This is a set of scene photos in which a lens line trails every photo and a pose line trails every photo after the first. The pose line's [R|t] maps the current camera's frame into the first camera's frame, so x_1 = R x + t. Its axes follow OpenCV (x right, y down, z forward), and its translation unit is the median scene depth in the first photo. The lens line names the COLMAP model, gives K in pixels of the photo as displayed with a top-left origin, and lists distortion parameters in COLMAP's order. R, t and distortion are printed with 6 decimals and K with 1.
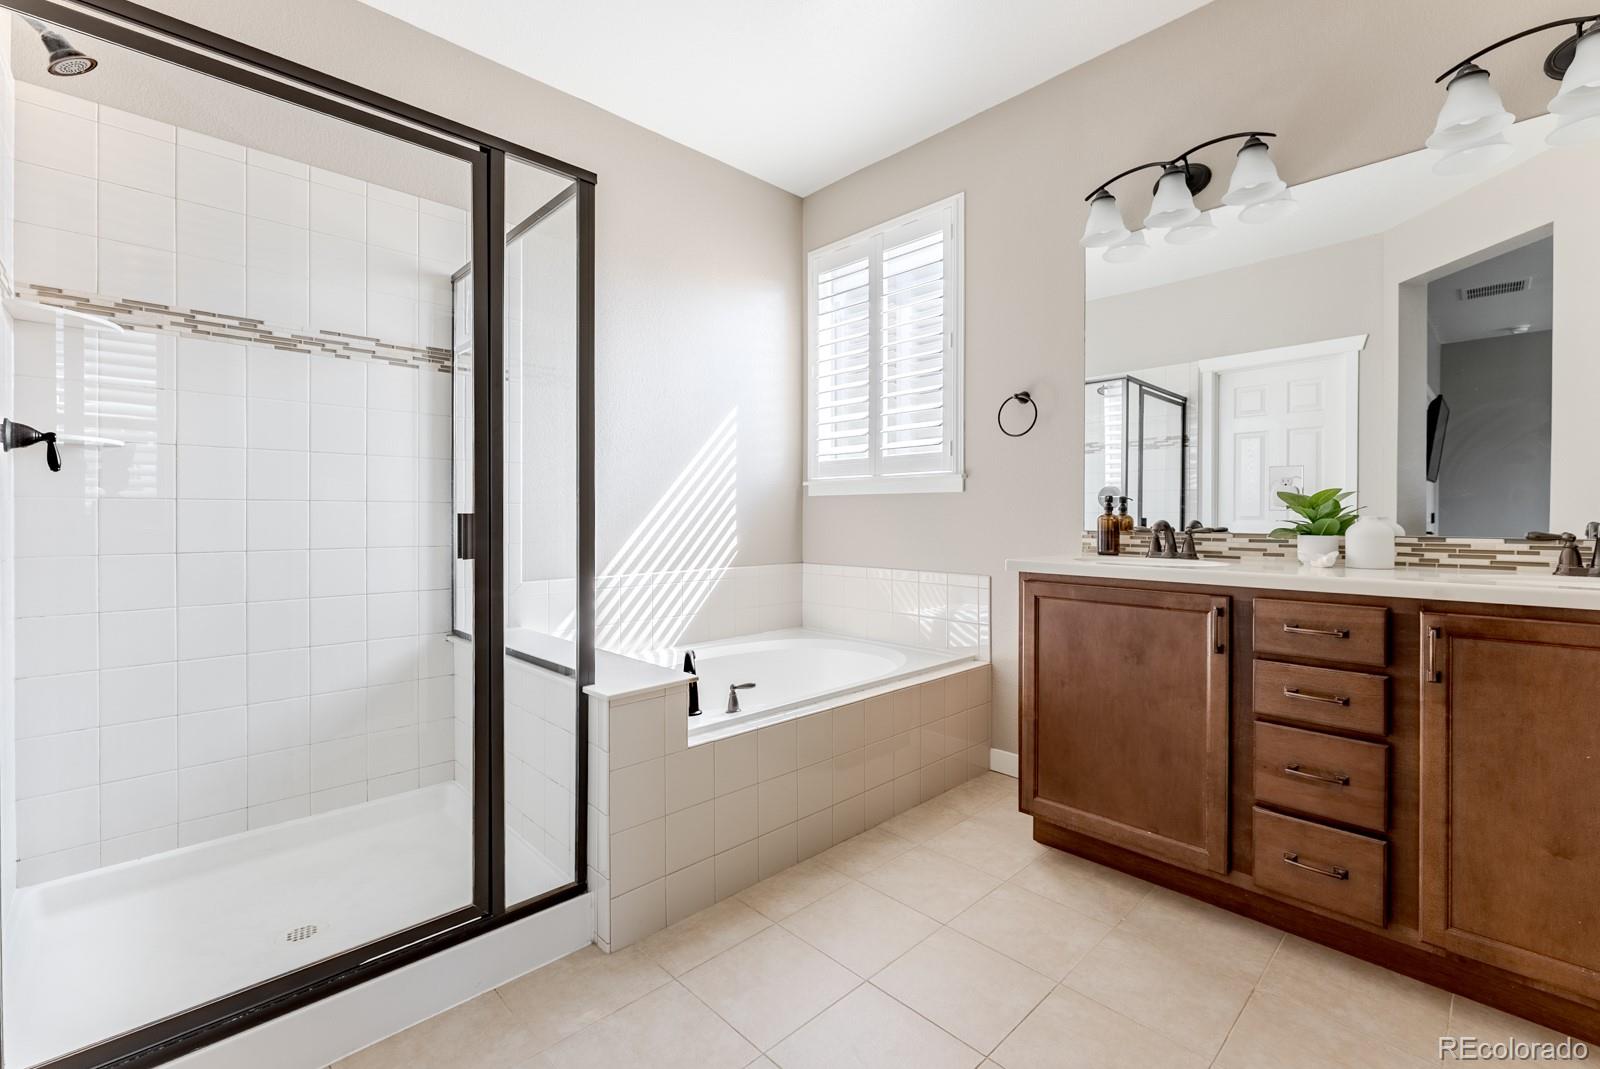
lens RADIAL K [[665.7, 0, 800.6], [0, 665.7, 523.9], [0, 0, 1]] dist [-0.001706, -0.001097]
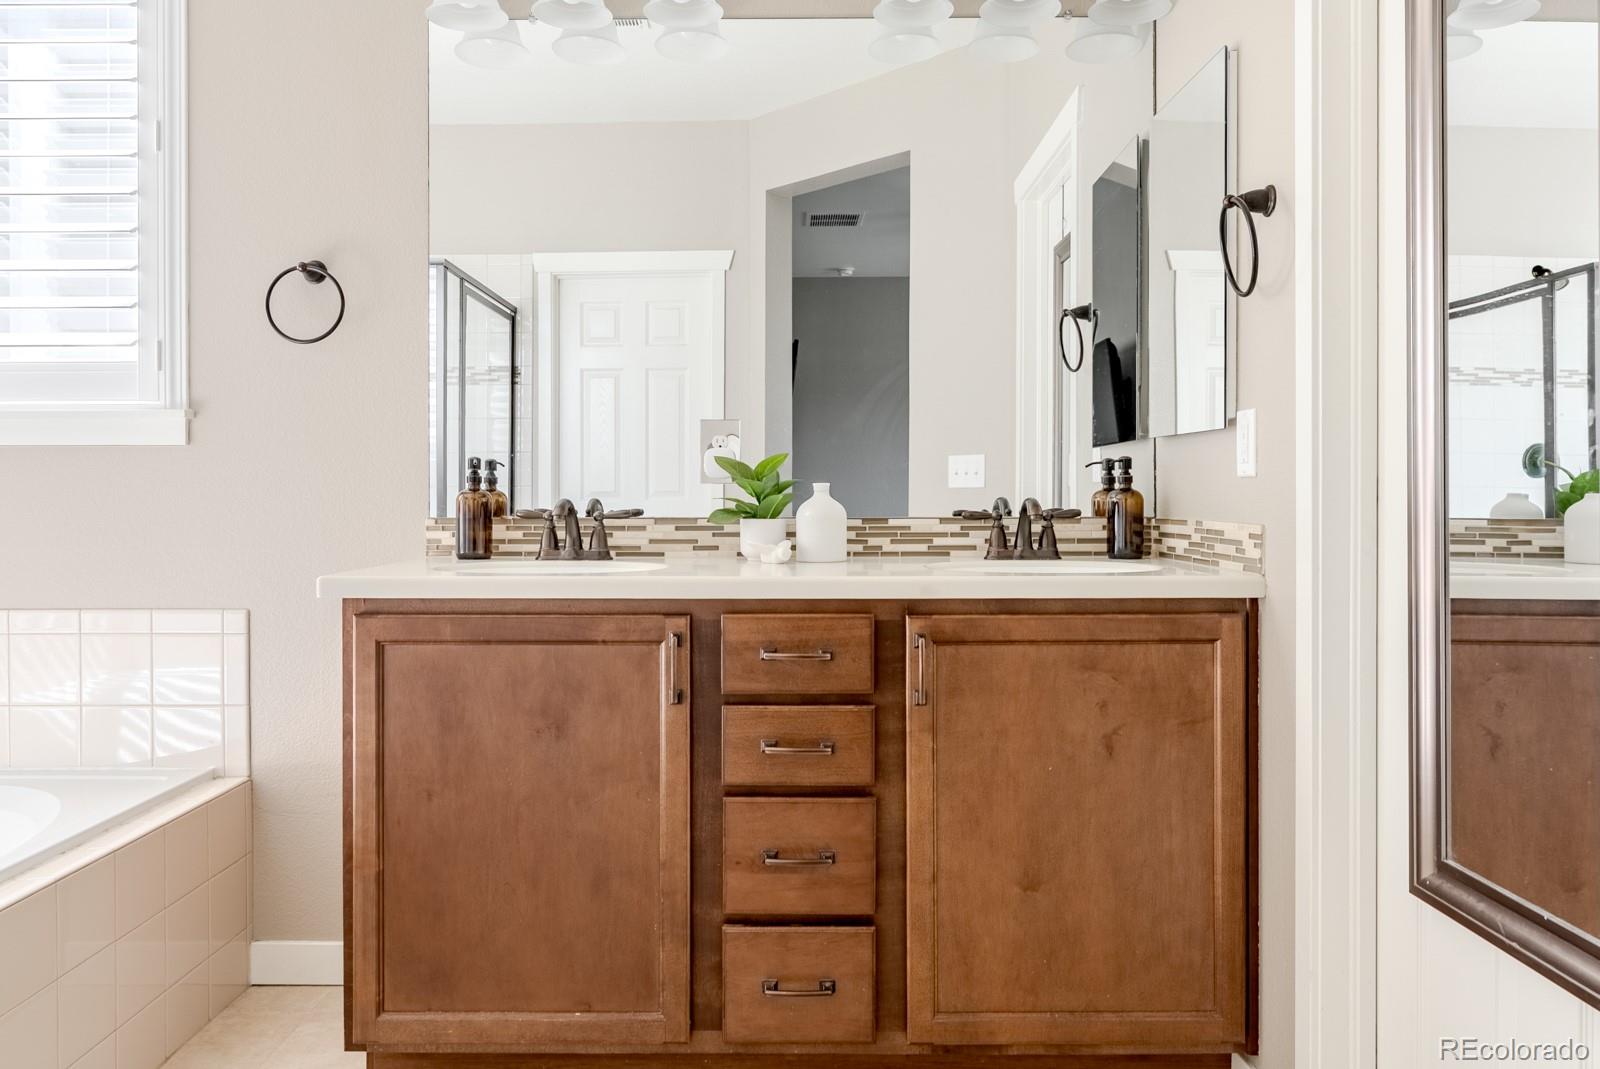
lens RADIAL K [[1142.1, 0, 763.6], [0, 1142.1, 501.1], [0, 0, 1]] dist [-0.011436, 0.005991]
pose [[0.704003, -0.007907, 0.710153, -0.080144], [0.011849, 0.999930, -0.000613, -0.000549], [-0.710098, 0.008846, 0.704047, 0.128260]]
